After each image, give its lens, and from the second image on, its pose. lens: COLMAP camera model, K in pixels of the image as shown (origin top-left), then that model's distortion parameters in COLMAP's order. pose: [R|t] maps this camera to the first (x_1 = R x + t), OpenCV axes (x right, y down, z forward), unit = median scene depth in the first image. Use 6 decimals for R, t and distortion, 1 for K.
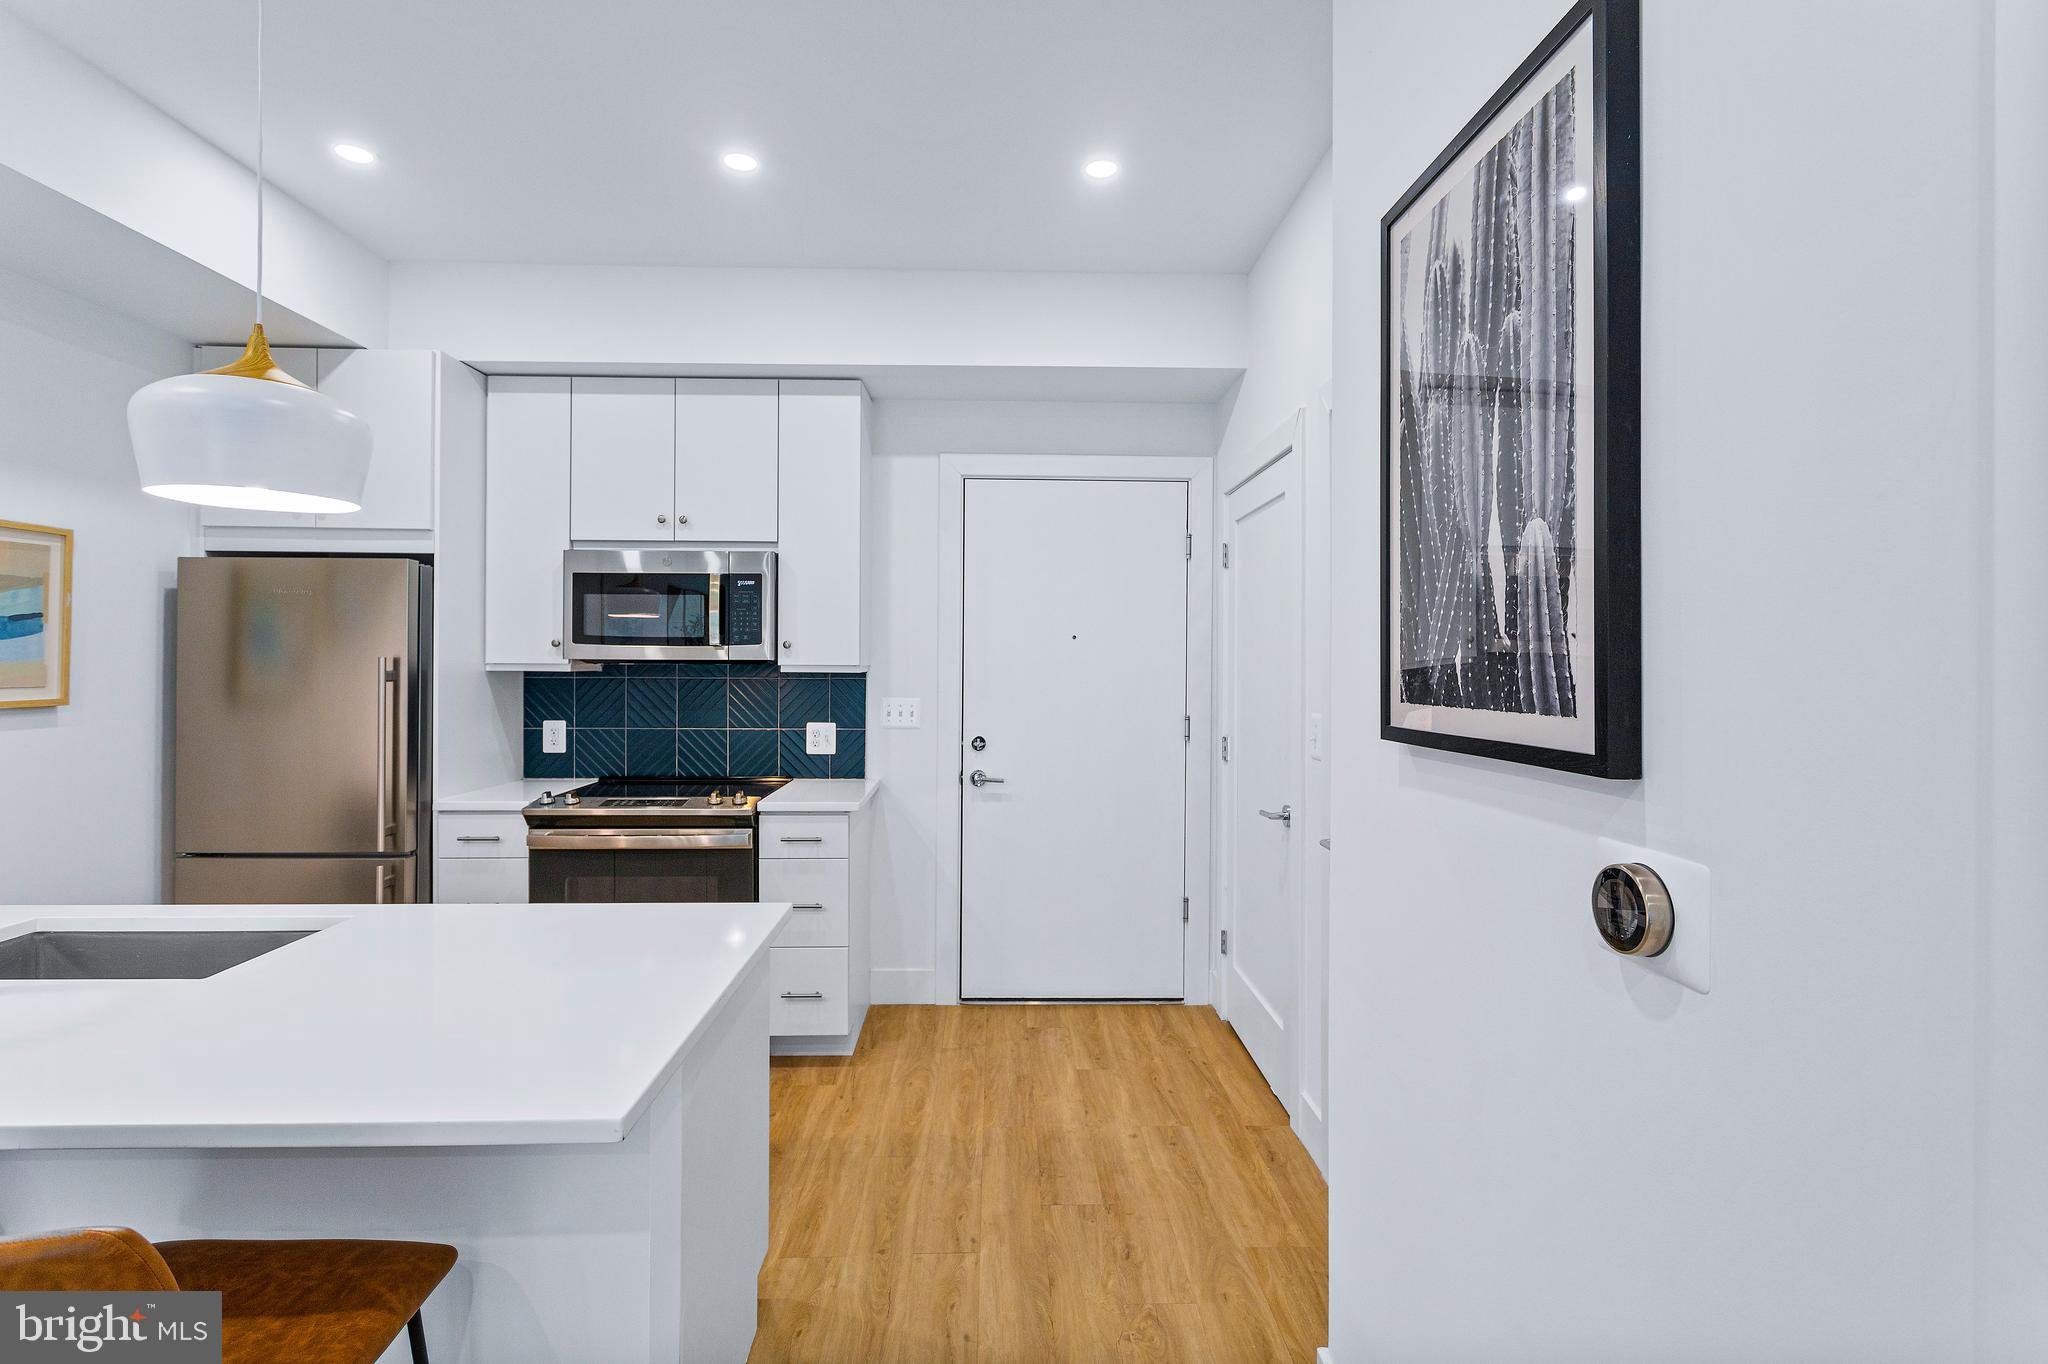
lens RADIAL K [[977.9, 0, 1018.5], [0, 977.9, 662.5], [0, 0, 1]] dist [-0.004273, 0.005397]
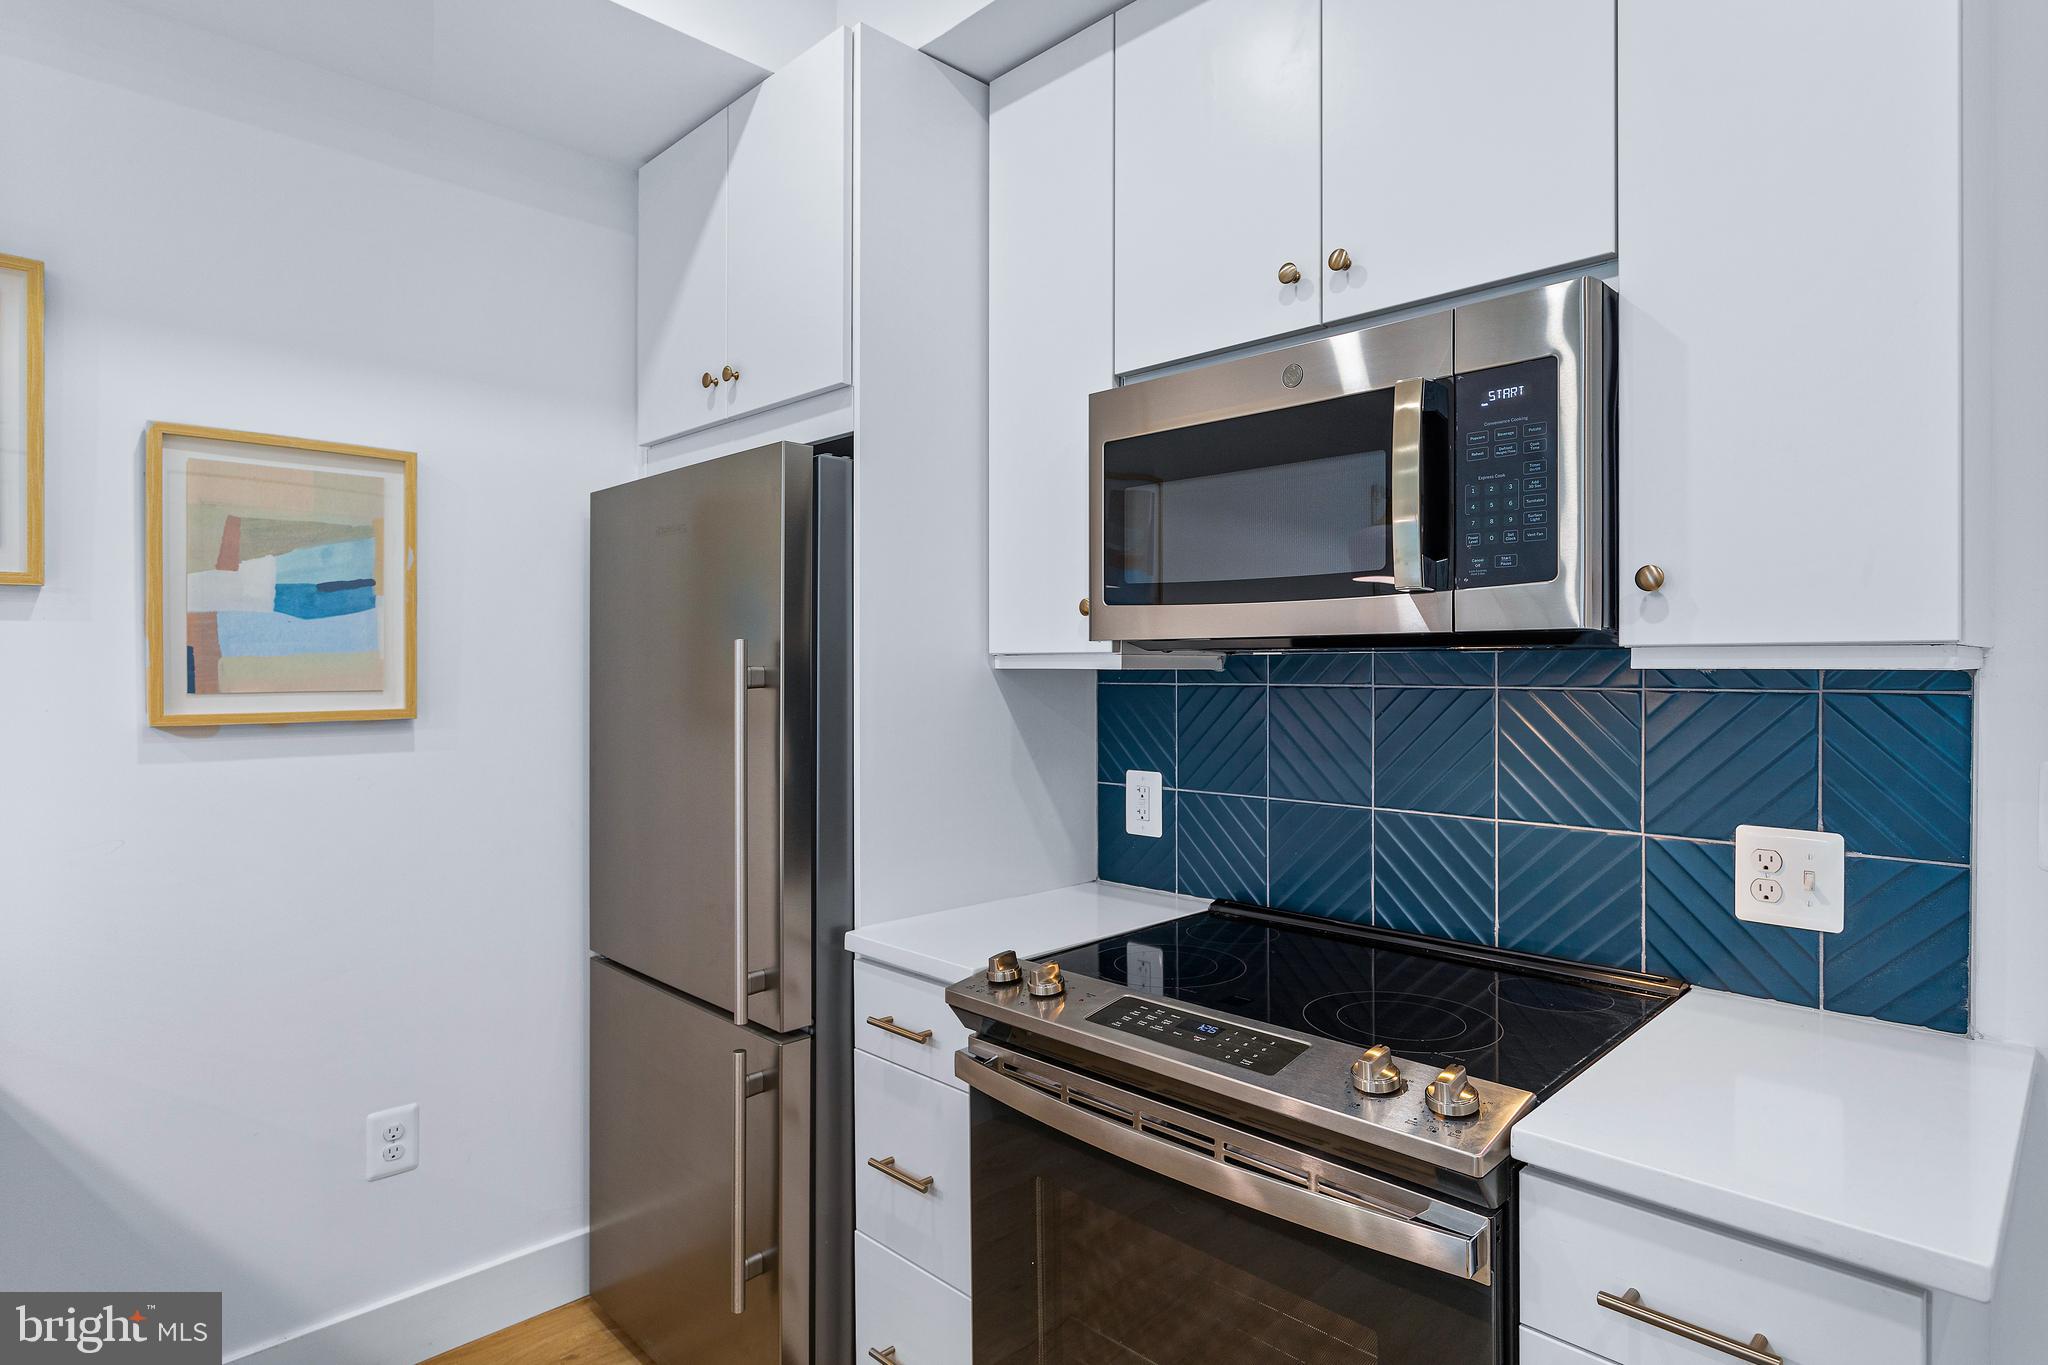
lens RADIAL K [[1093.7, 0, 1010.1], [0, 1093.7, 673.2], [0, 0, 1]] dist [-0.005182, -0.000918]
pose [[0.677570, -0.002979, -0.735452, -0.124388], [0.001174, 0.999995, -0.002969, 0.012432], [0.735457, 0.001149, 0.677571, 0.634437]]
